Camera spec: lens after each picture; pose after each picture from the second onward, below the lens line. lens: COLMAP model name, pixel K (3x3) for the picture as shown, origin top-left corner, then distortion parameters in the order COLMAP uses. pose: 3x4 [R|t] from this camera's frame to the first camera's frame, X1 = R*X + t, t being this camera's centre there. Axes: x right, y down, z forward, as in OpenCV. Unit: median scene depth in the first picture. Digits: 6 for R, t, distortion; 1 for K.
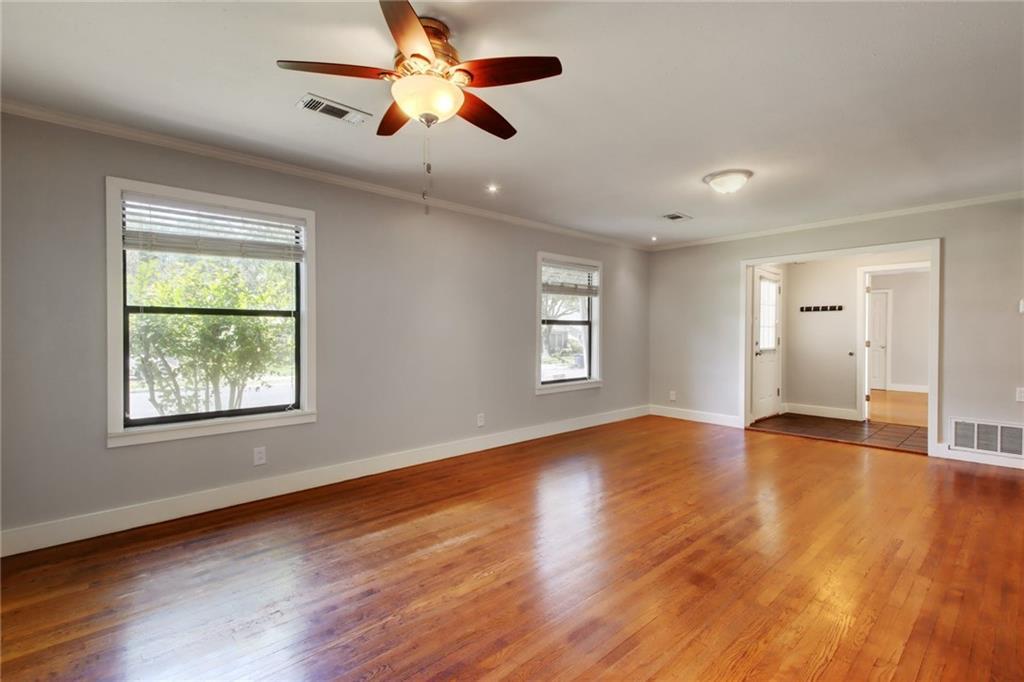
lens RADIAL K [[484.9, 0, 507.2], [0, 484.9, 337.3], [0, 0, 1]] dist [0.029712, -0.002927]
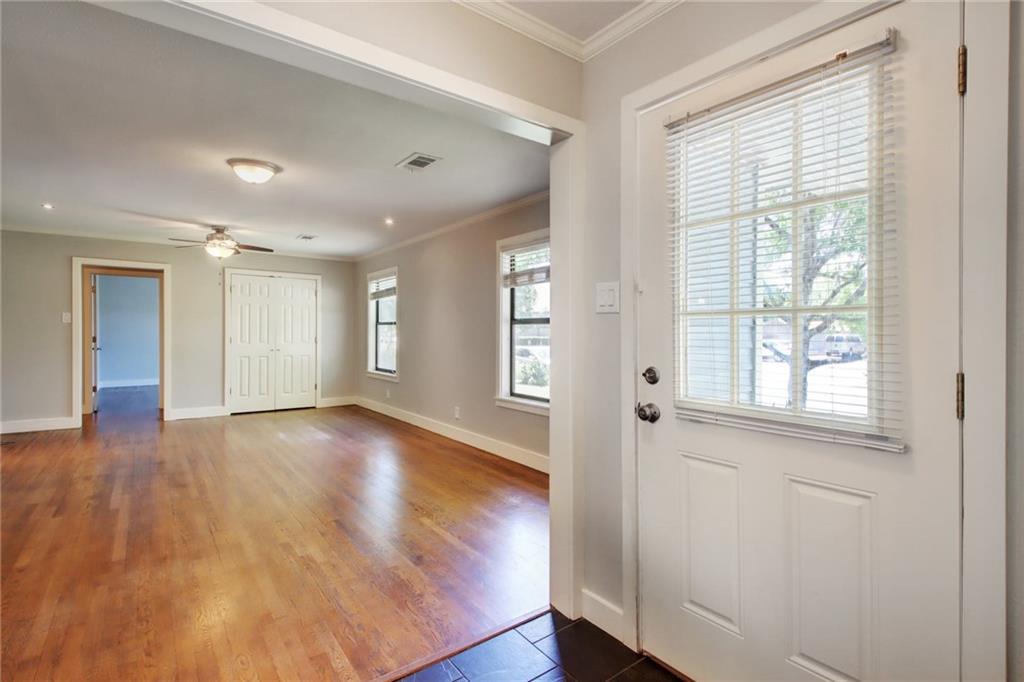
lens RADIAL K [[484.9, 0, 505.4], [0, 484.9, 335.3], [0, 0, 1]] dist [0.029712, -0.002927]
pose [[-0.098792, 0.001234, -0.995107, 1.612270], [-0.025955, 0.999656, 0.003816, -0.019229], [0.994770, 0.026205, -0.098726, 1.887633]]
